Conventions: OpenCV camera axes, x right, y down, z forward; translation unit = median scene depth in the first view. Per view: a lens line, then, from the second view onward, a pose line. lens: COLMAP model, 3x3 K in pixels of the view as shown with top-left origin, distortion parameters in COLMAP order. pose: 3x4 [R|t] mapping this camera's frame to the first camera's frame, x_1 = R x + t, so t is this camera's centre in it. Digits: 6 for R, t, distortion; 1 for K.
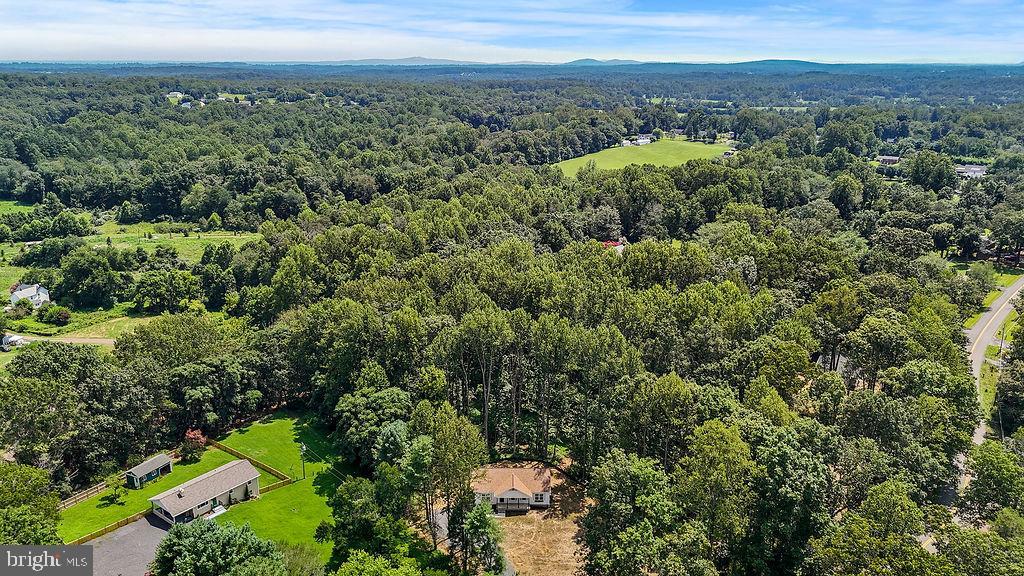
lens RADIAL K [[747.9, 0, 511.2], [0, 747.9, 305.2], [0, 0, 1]] dist [0.070551, -0.066705]
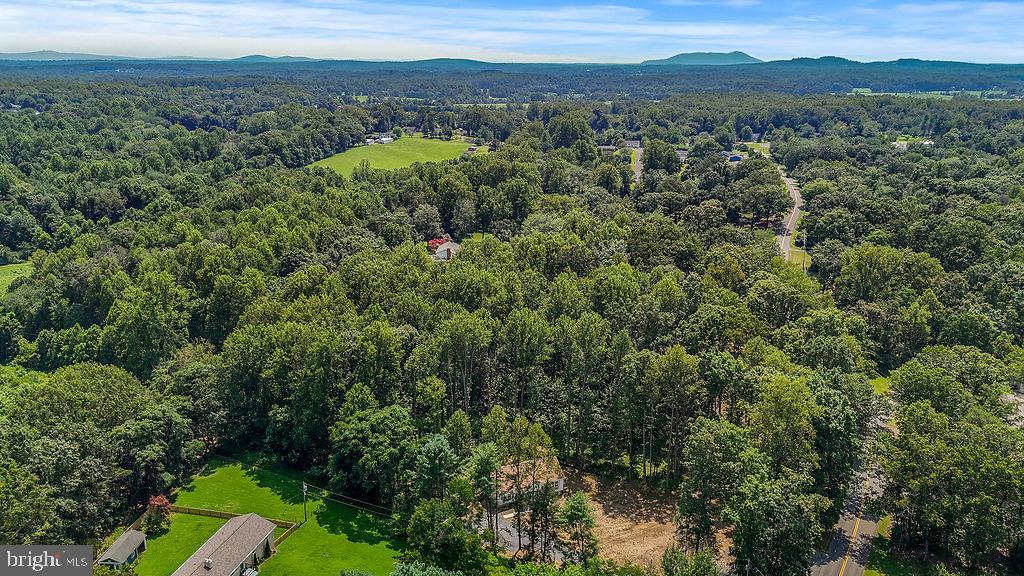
lens RADIAL K [[747.9, 0, 511.2], [0, 747.9, 305.2], [0, 0, 1]] dist [0.070551, -0.066705]
pose [[0.919067, -0.121007, 0.375064, -0.183549], [0.119877, 0.992437, 0.026441, -0.012136], [-0.375427, 0.020661, 0.926622, 0.028993]]
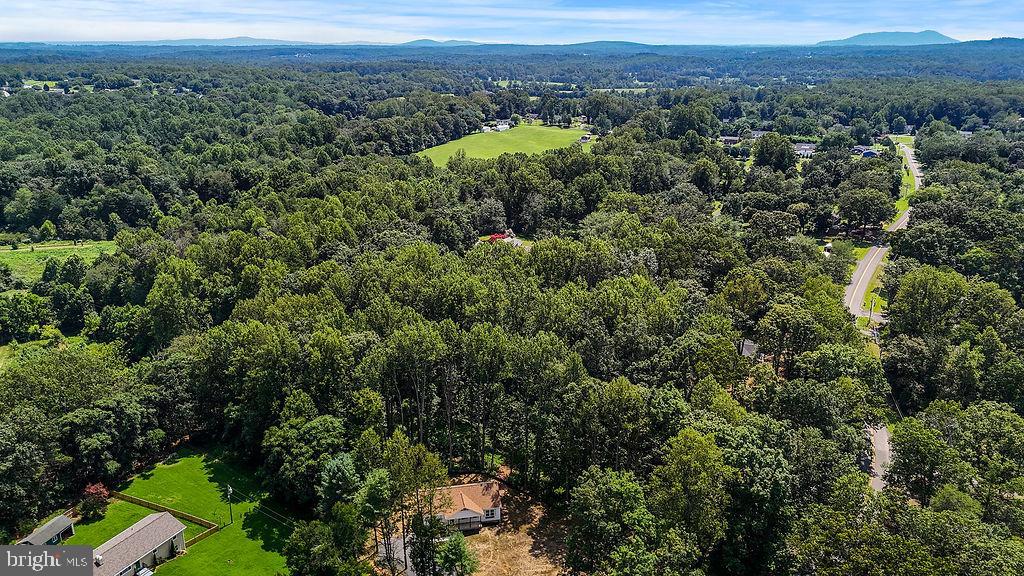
lens RADIAL K [[747.9, 0, 511.2], [0, 747.9, 305.2], [0, 0, 1]] dist [0.070551, -0.066705]
pose [[0.979426, -0.068741, 0.189736, -0.050278], [0.064365, 0.997501, 0.029138, -0.020448], [-0.191265, -0.016326, 0.981403, 0.017768]]
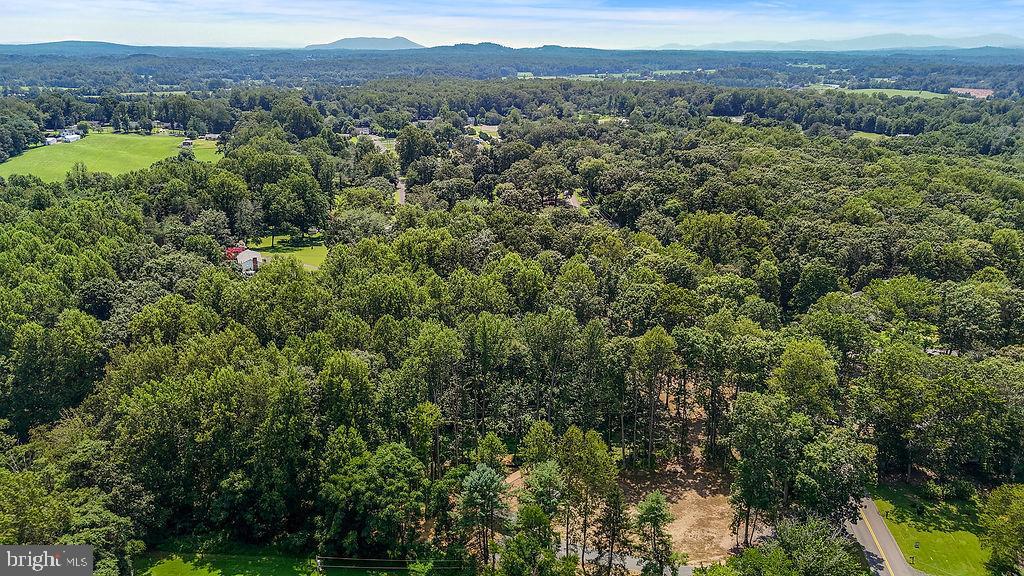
lens RADIAL K [[747.9, 0, 511.2], [0, 747.9, 305.2], [0, 0, 1]] dist [0.070551, -0.066705]
pose [[0.680961, -0.239582, 0.692021, -0.307939], [0.225356, 0.967671, 0.113260, -0.052051], [-0.696783, 0.078826, 0.712937, 0.154569]]
